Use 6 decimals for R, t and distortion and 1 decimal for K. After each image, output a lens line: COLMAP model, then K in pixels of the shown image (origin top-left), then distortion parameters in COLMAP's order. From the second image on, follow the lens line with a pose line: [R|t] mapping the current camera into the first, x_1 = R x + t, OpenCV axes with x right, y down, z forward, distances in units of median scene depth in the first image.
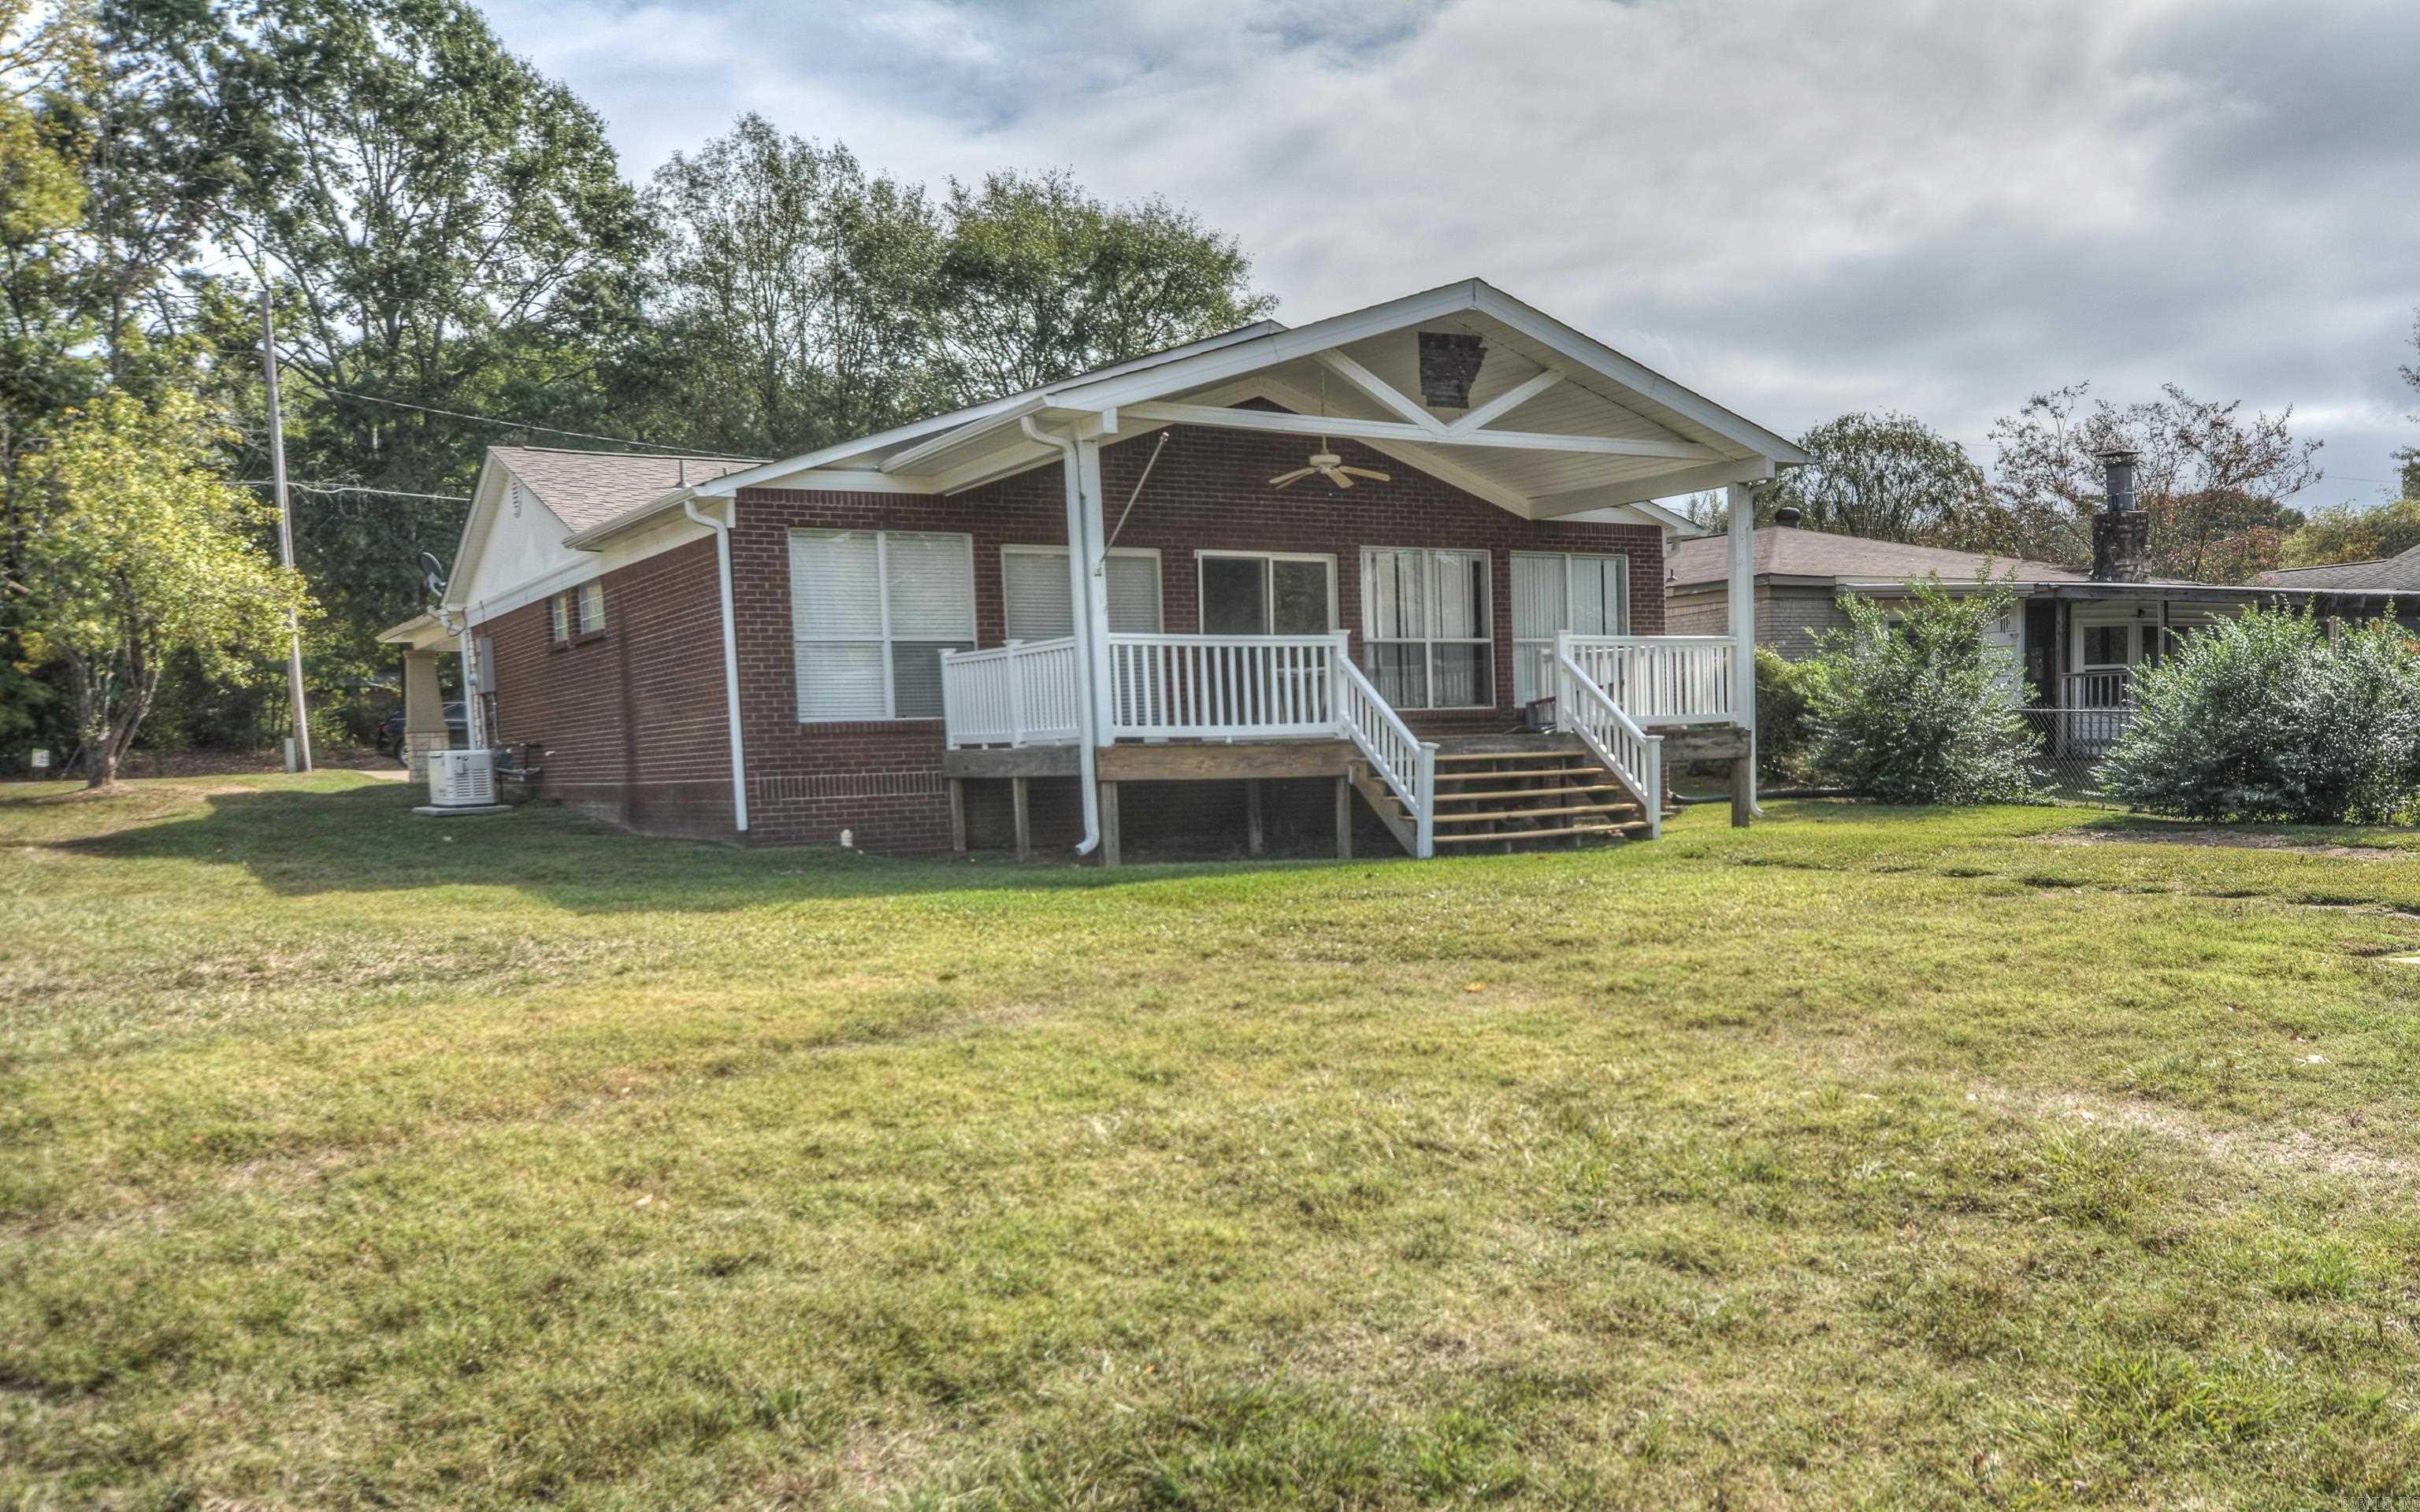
lens RADIAL K [[2029.5, 0, 1432.0], [0, 2029.5, 948.9], [0, 0, 1]] dist [0.001870, 0.009021]
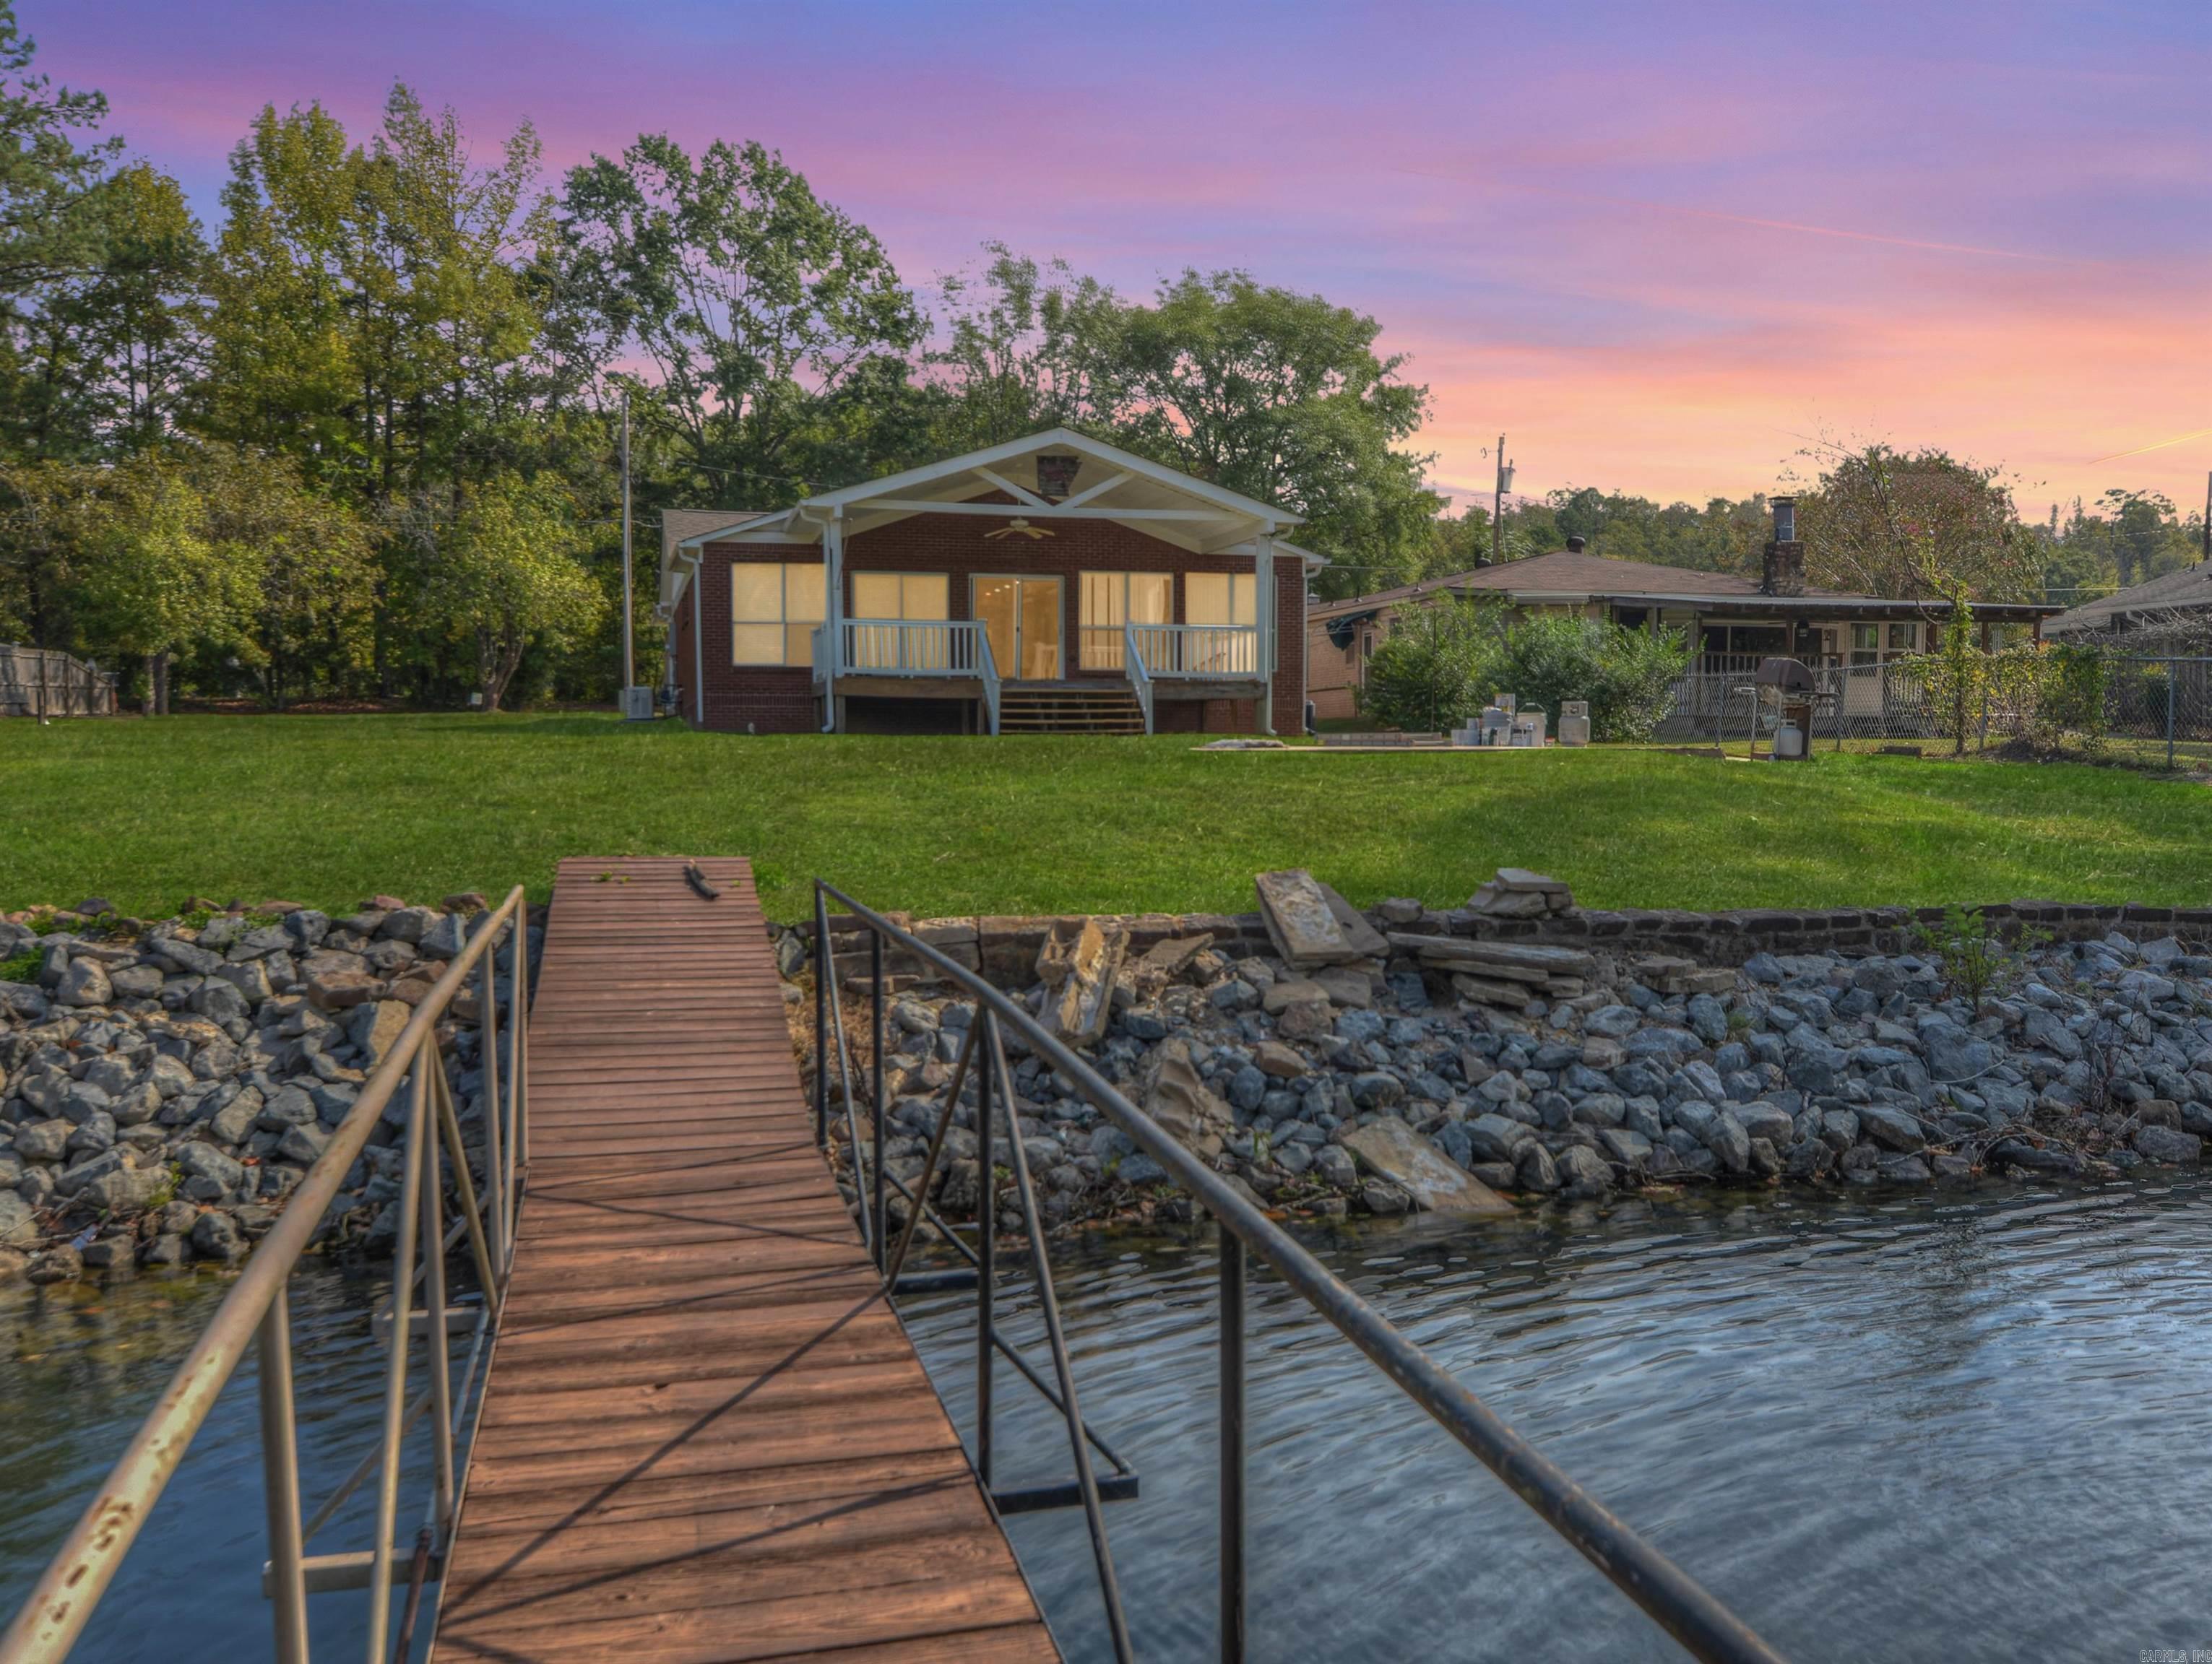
lens RADIAL K [[2004.1, 0, 1155.0], [0, 2004.1, 915.5], [0, 0, 1]] dist [-0.003814, 0.010668]
pose [[0.947389, 0.055994, -0.315148, 0.478696], [-0.060646, 0.998147, -0.004966, 0.076331], [0.314286, 0.023817, 0.949030, -0.460692]]
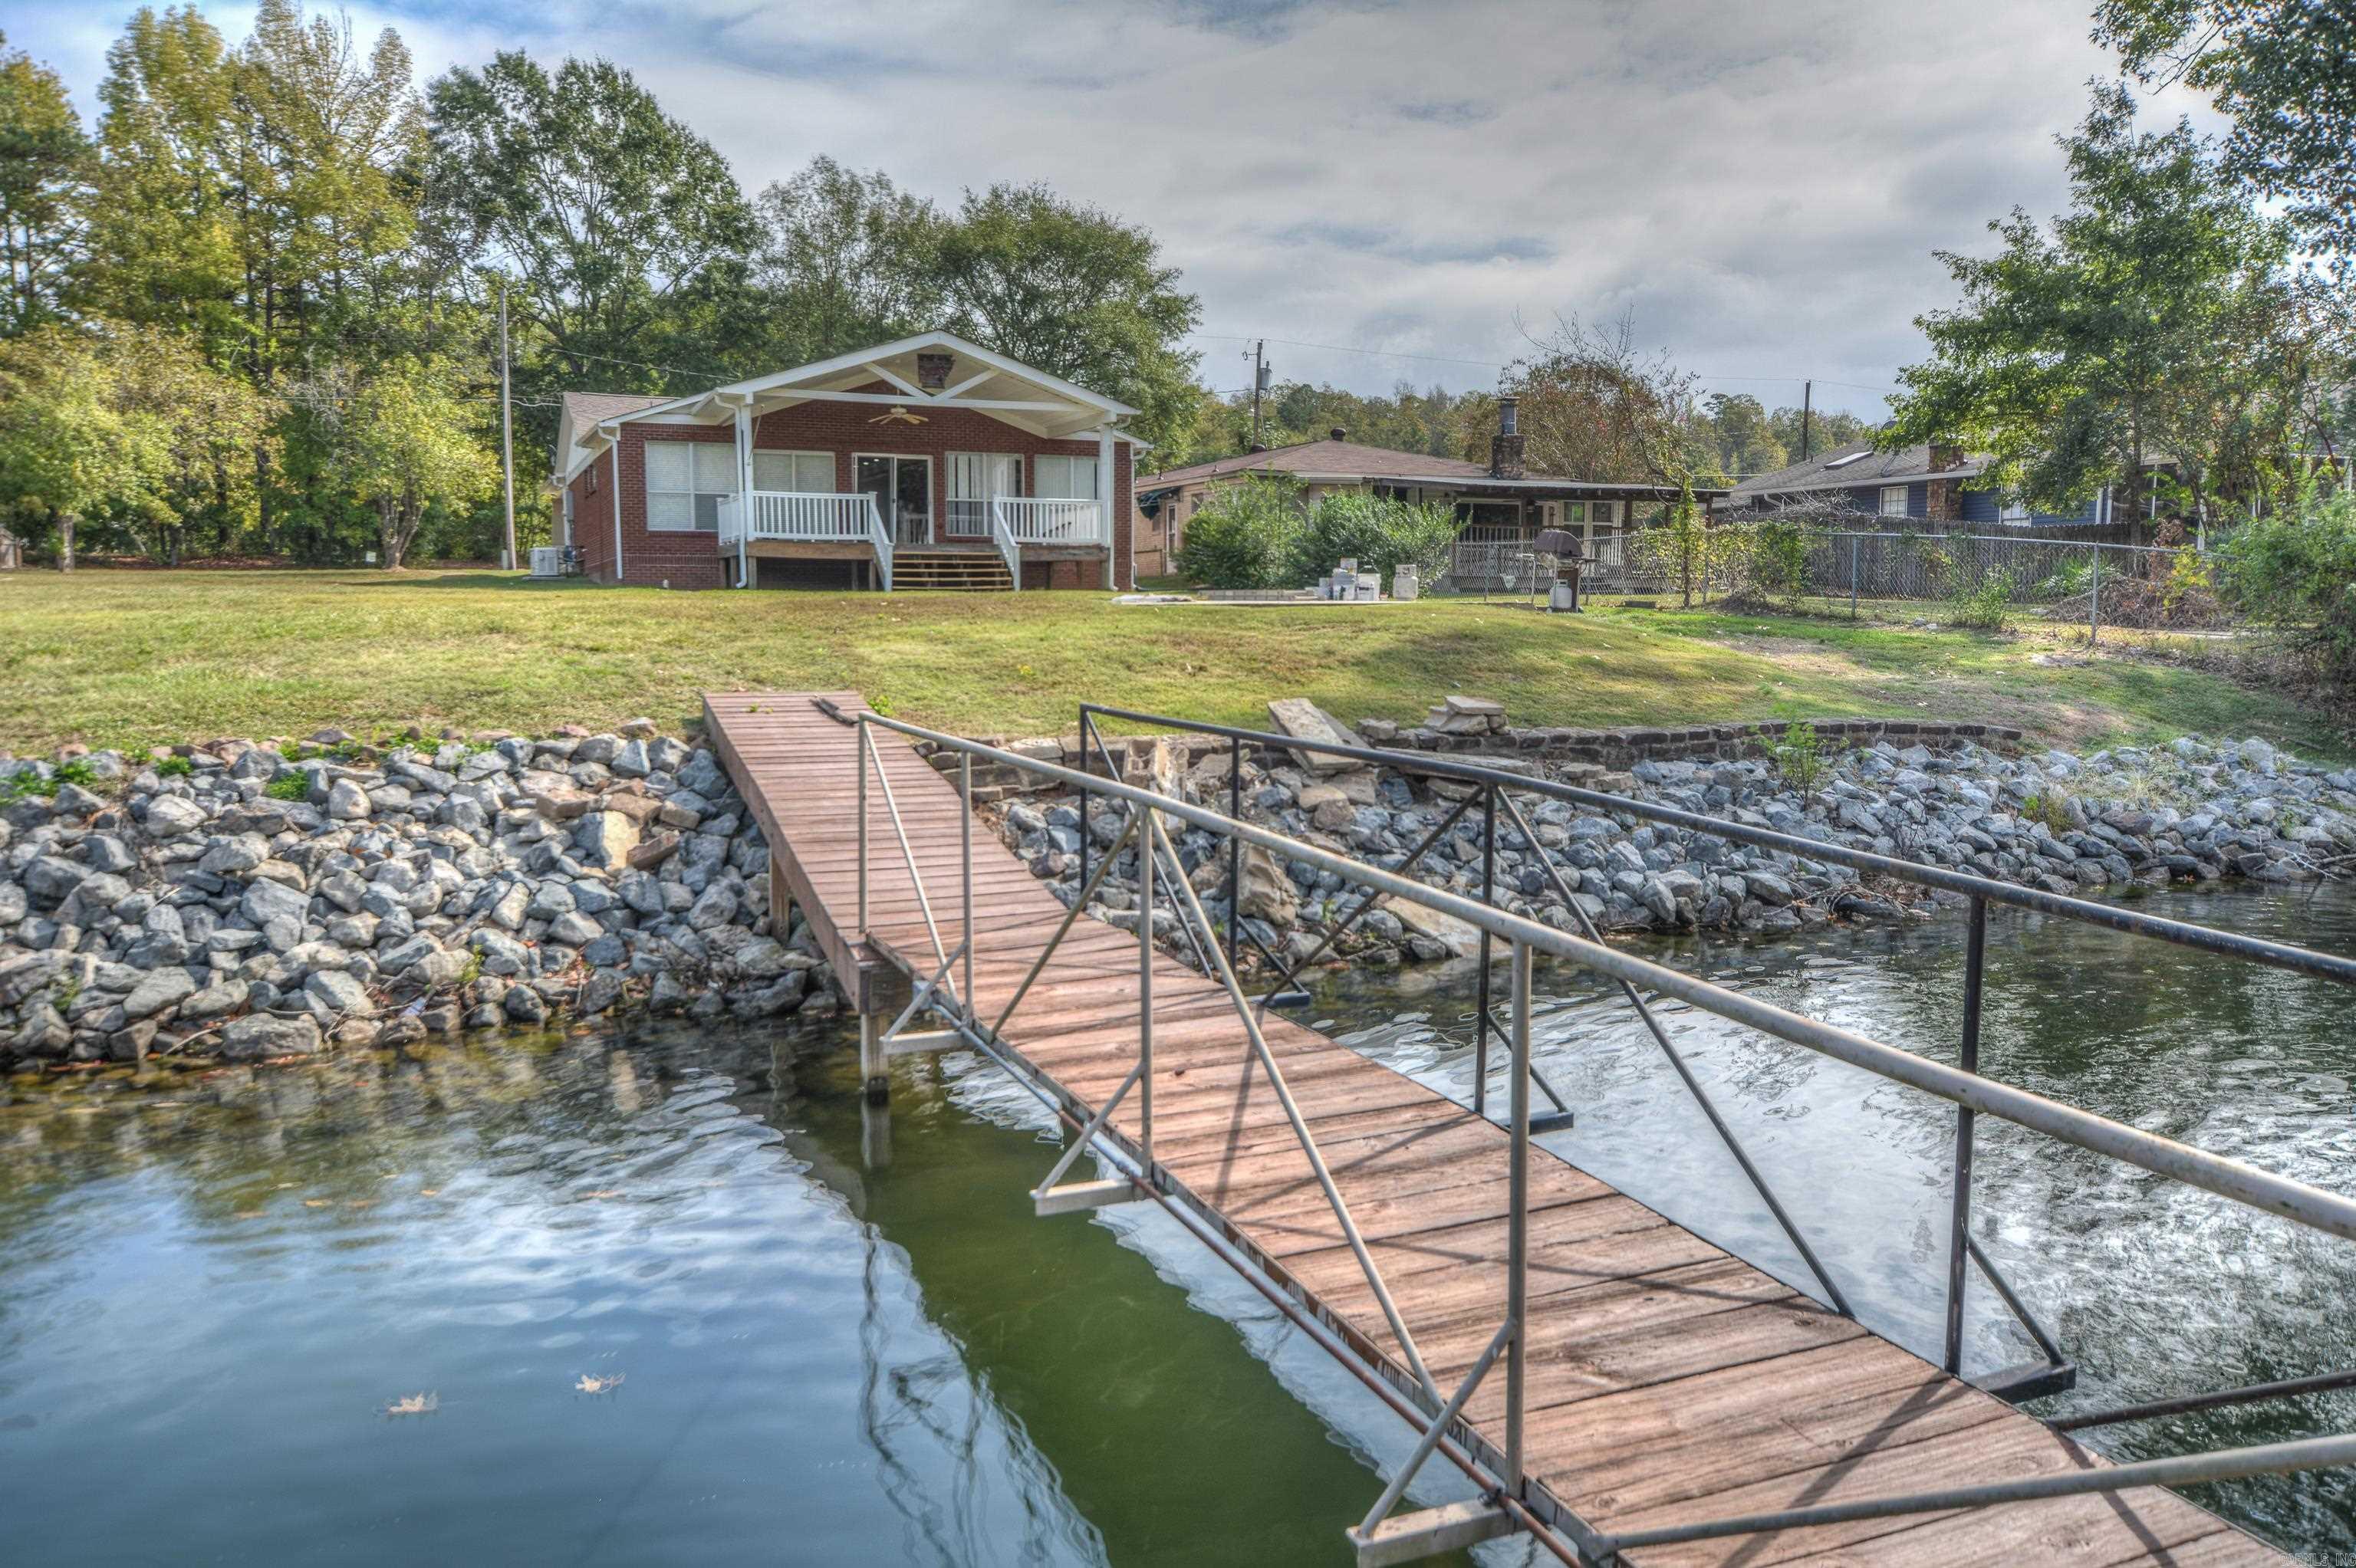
lens RADIAL K [[1696.9, 0, 1178.0], [0, 1696.9, 784.0], [0, 0, 1]] dist [-0.004627, 0.023227]
pose [[0.983102, 0.049556, -0.176225, 0.423564], [-0.048352, 0.998768, 0.011121, 0.082015], [0.176559, -0.002413, 0.984287, -0.502915]]
